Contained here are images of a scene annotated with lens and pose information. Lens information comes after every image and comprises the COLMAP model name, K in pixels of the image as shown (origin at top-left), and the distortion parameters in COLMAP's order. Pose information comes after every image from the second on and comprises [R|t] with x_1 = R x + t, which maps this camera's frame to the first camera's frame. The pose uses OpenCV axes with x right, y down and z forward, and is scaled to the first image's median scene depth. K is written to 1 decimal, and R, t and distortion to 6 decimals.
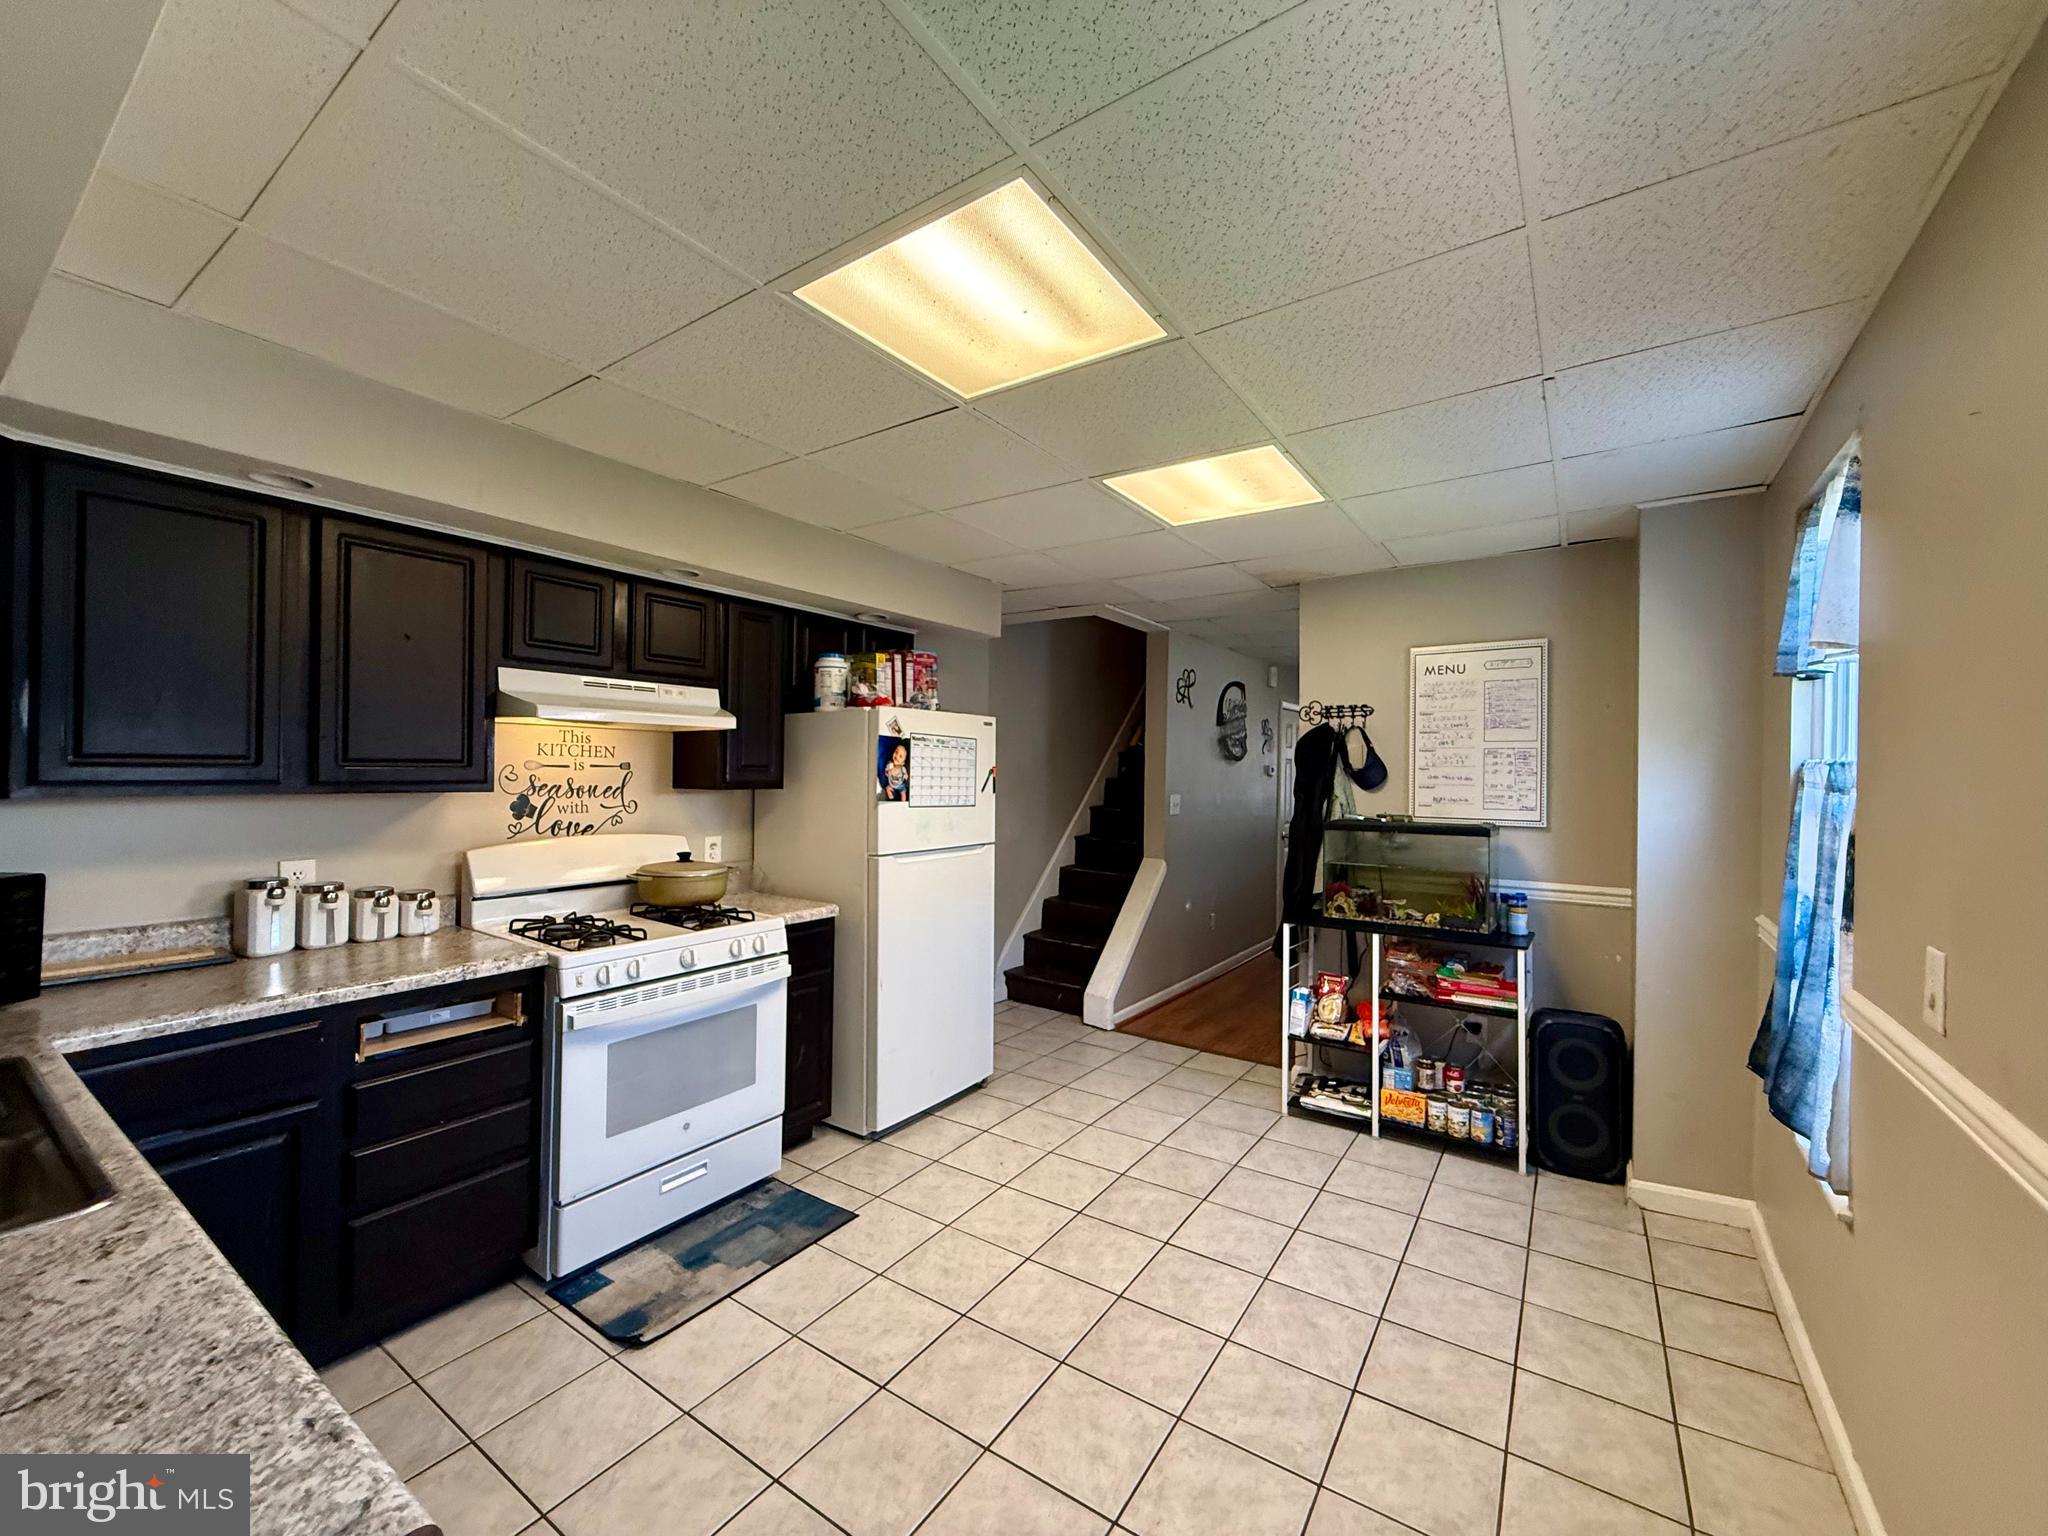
lens RADIAL K [[818.9, 0, 1023.2], [0, 818.9, 768.2], [0, 0, 1]] dist [-0.000568, 0.000559]
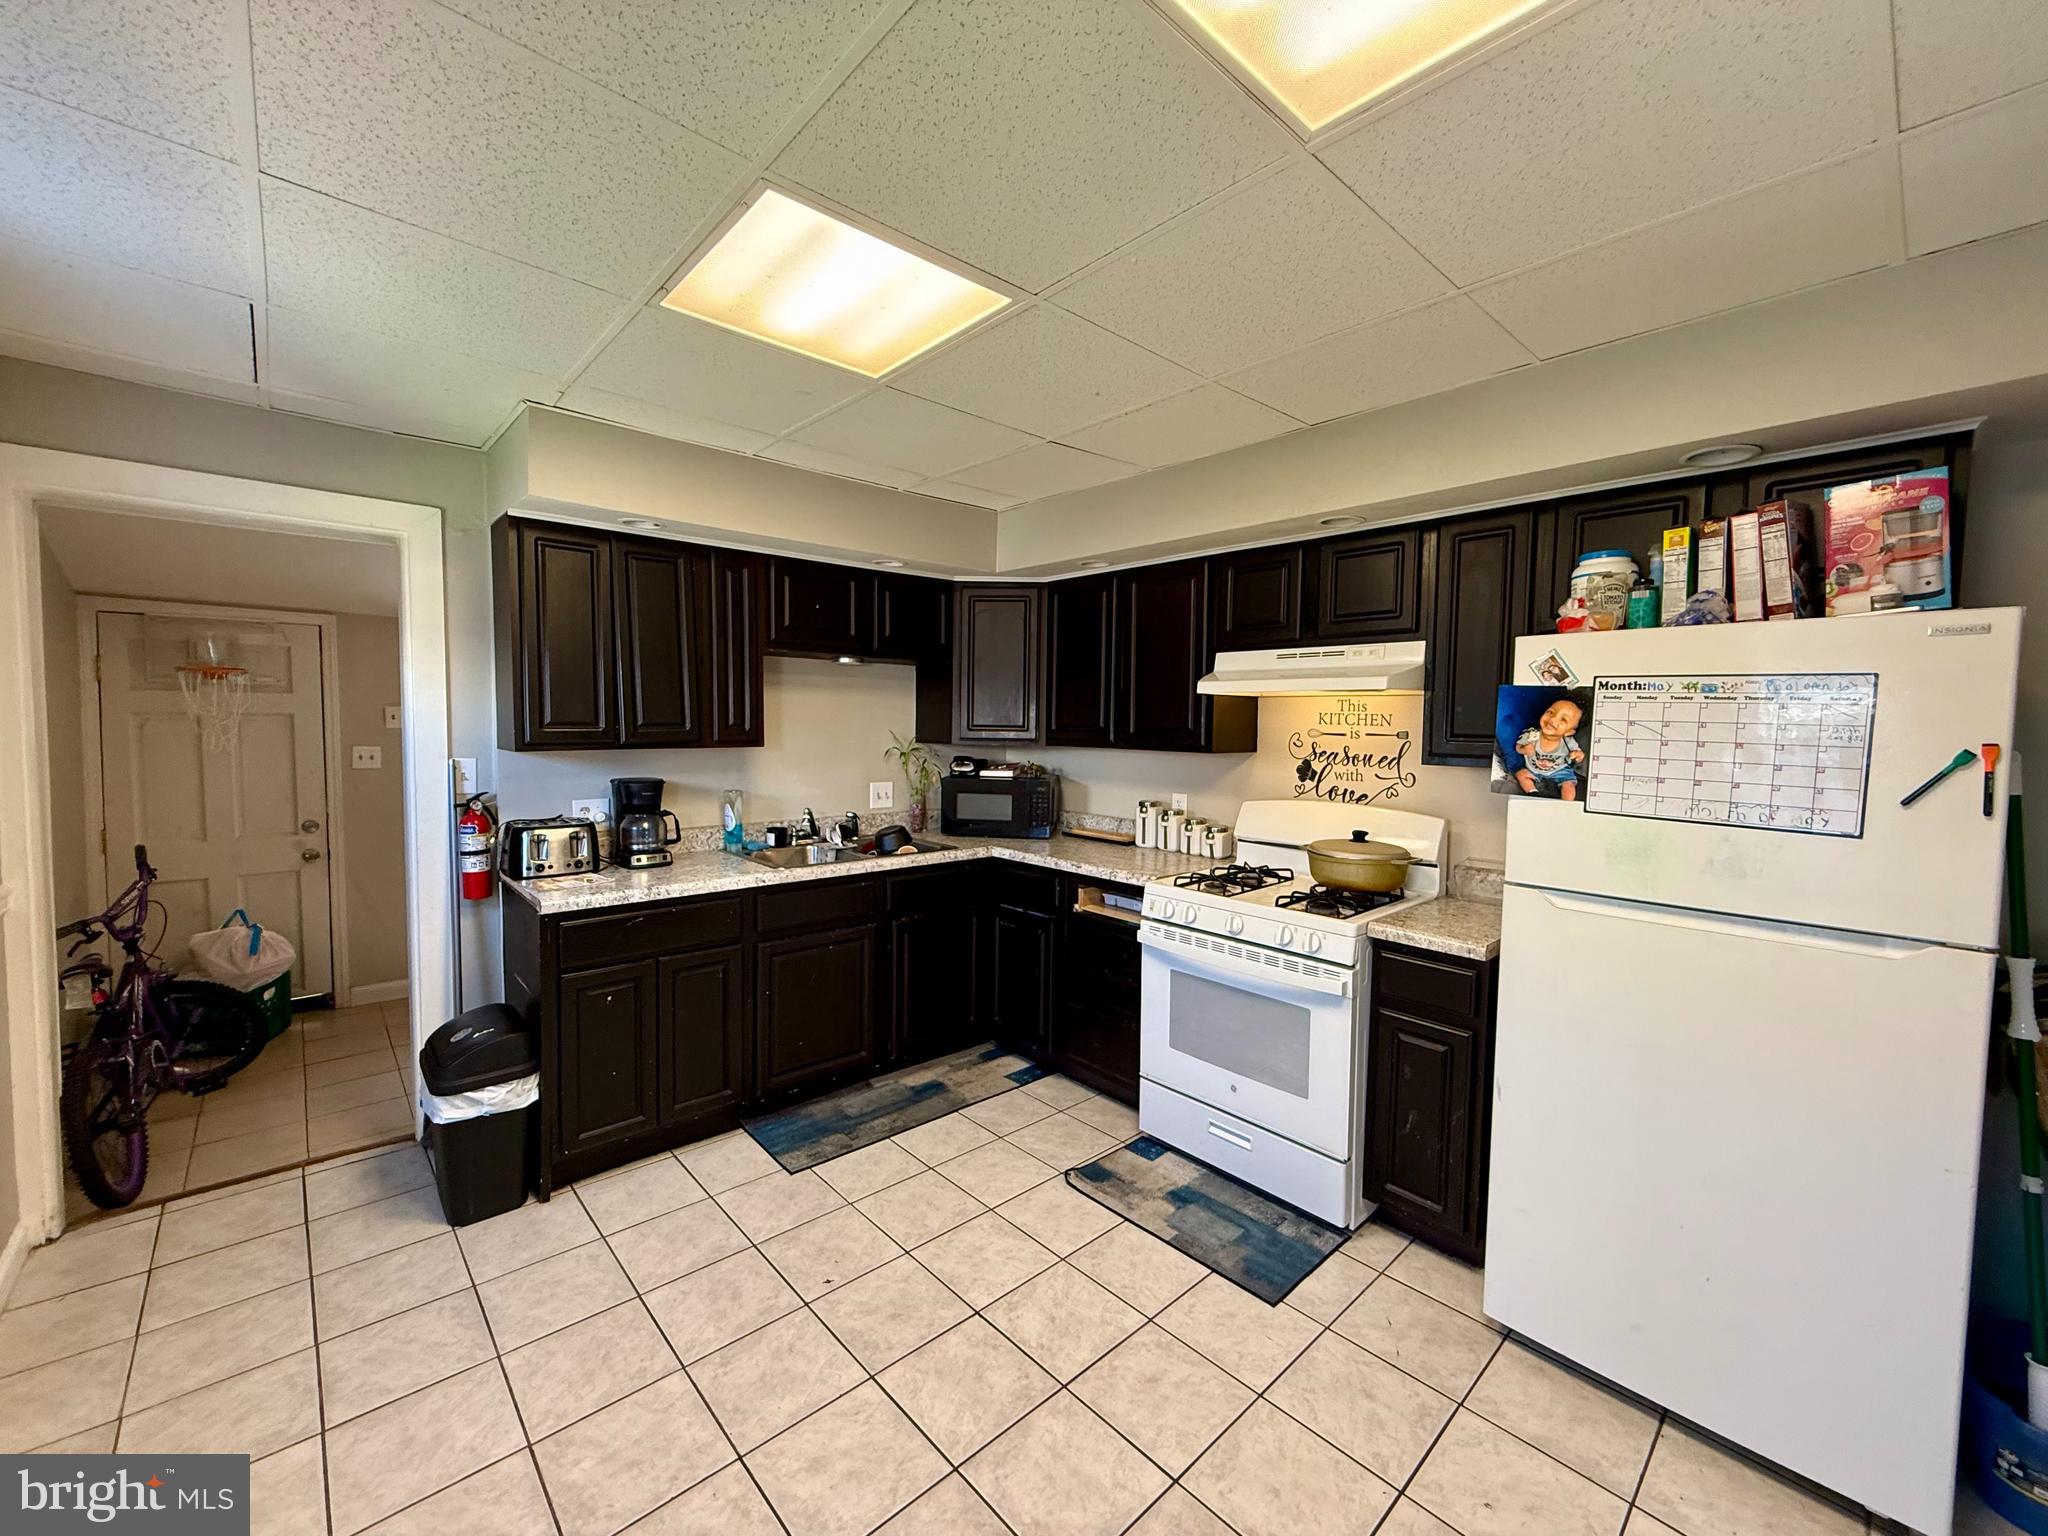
lens RADIAL K [[818.9, 0, 1022.8], [0, 818.9, 769.9], [0, 0, 1]] dist [-0.000568, 0.000559]
pose [[-0.235458, 0.045397, -0.970824, 0.559393], [-0.011458, 0.998709, 0.049480, -0.004412], [0.971817, 0.022774, -0.234634, 0.879793]]
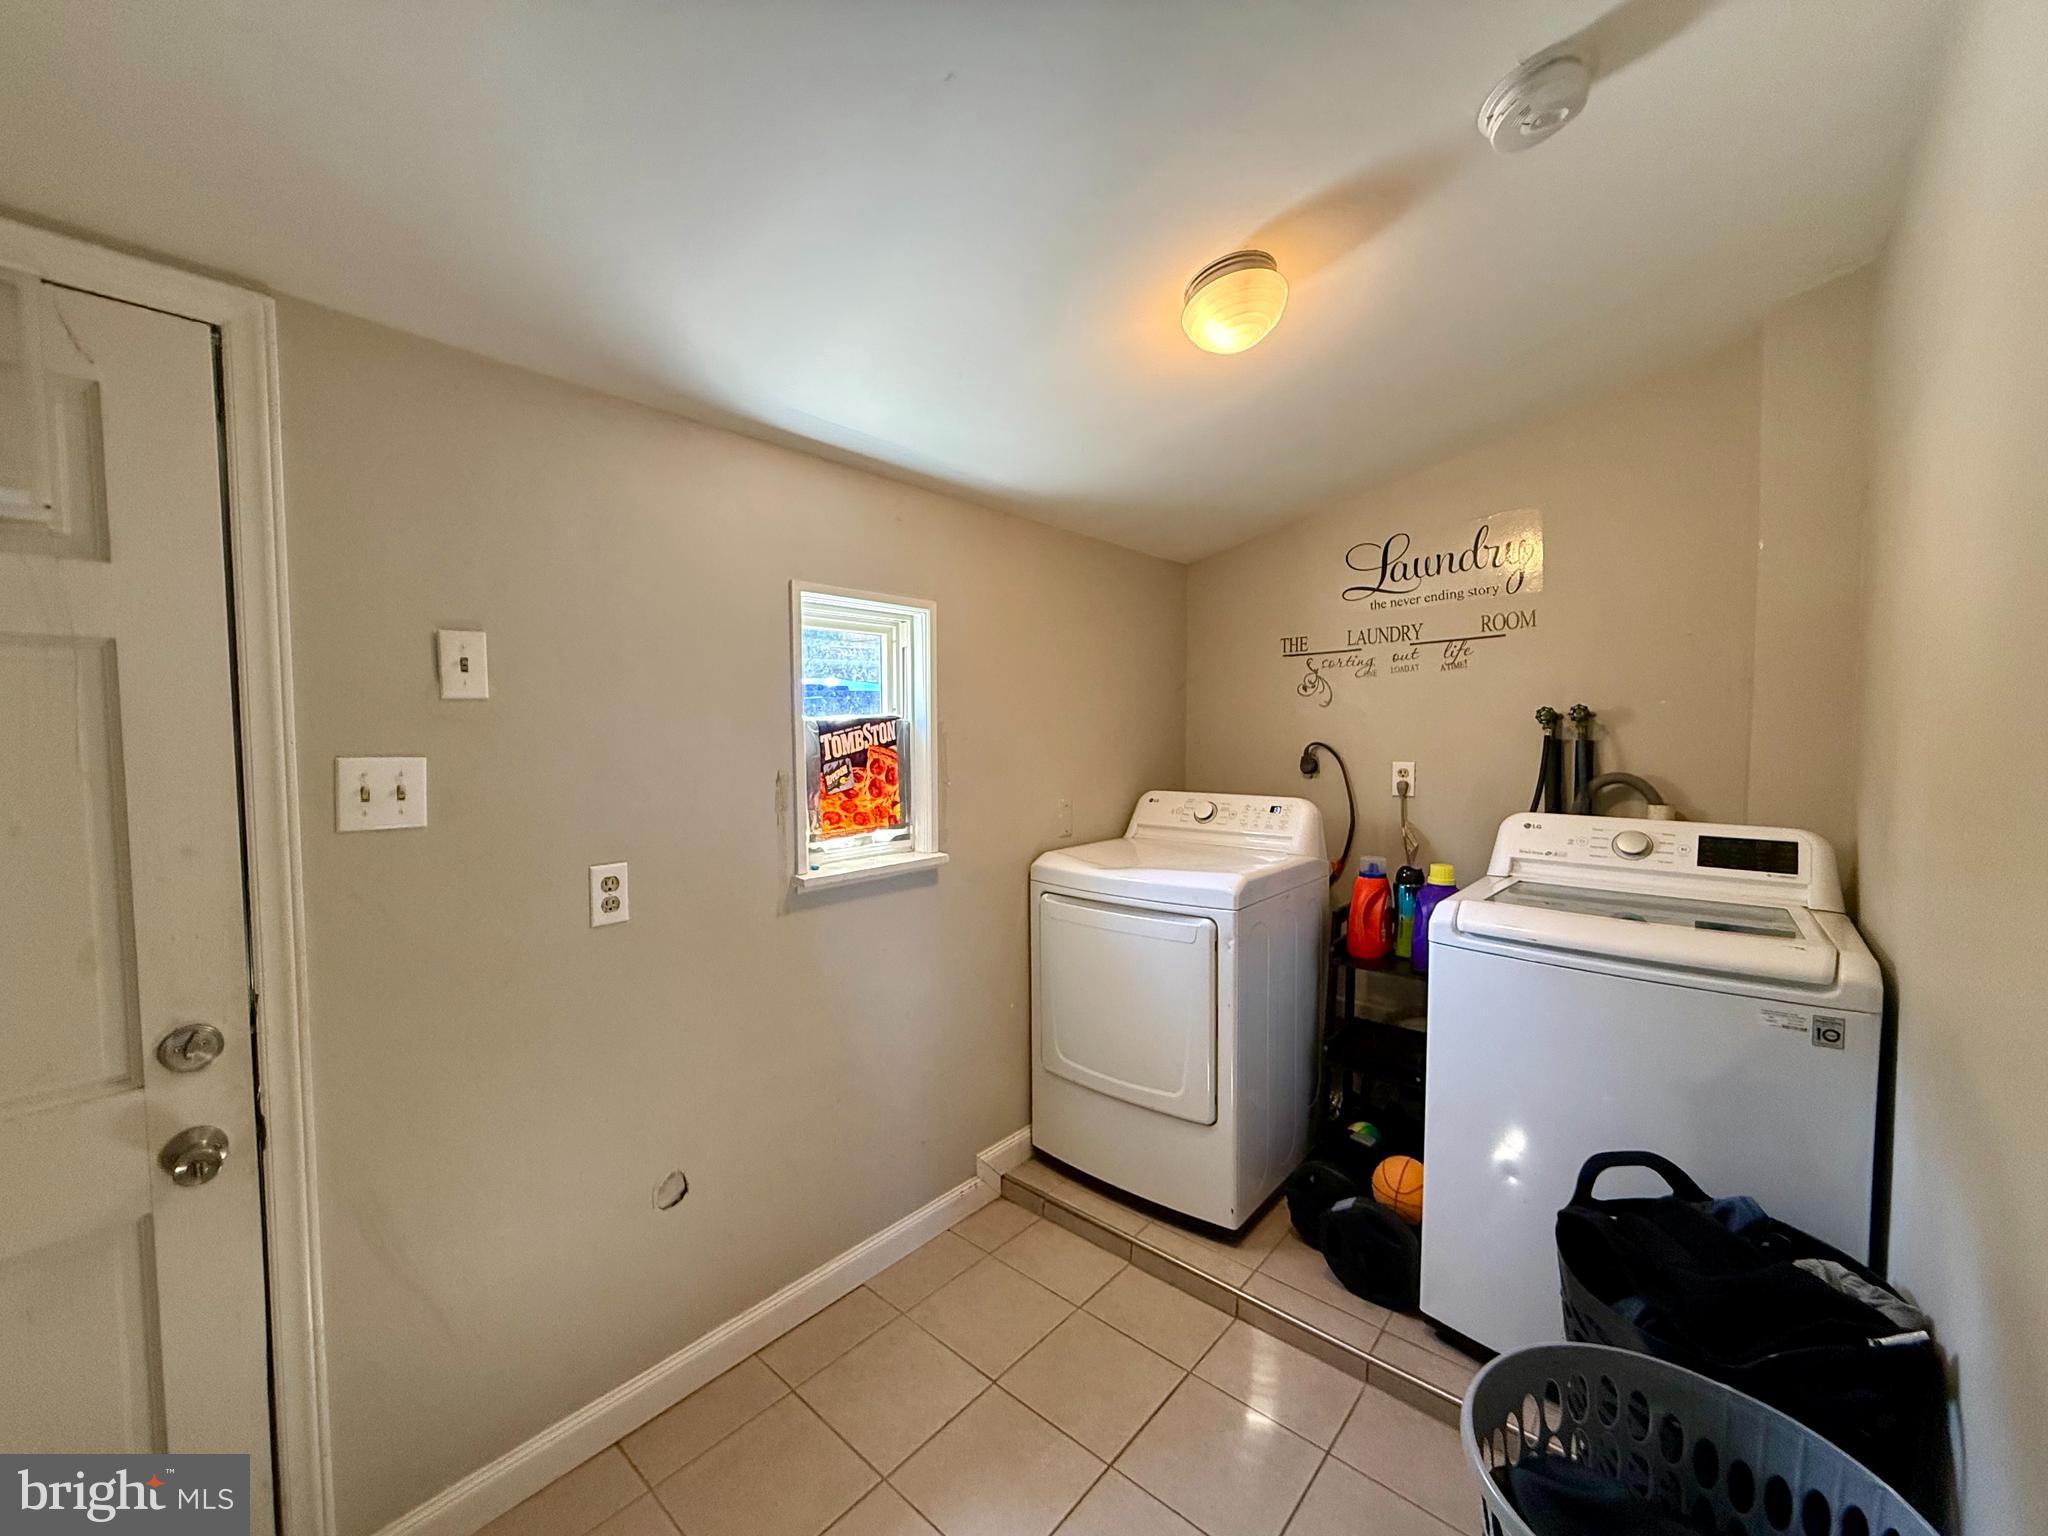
lens RADIAL K [[818.9, 0, 1024.3], [0, 818.9, 761.3], [0, 0, 1]] dist [-0.000568, 0.000559]
pose [[-0.126914, 0.047872, -0.990758, 0.490307], [0.001783, 0.998844, 0.048035, -0.002074], [0.991912, 0.004330, -0.126853, 0.780031]]
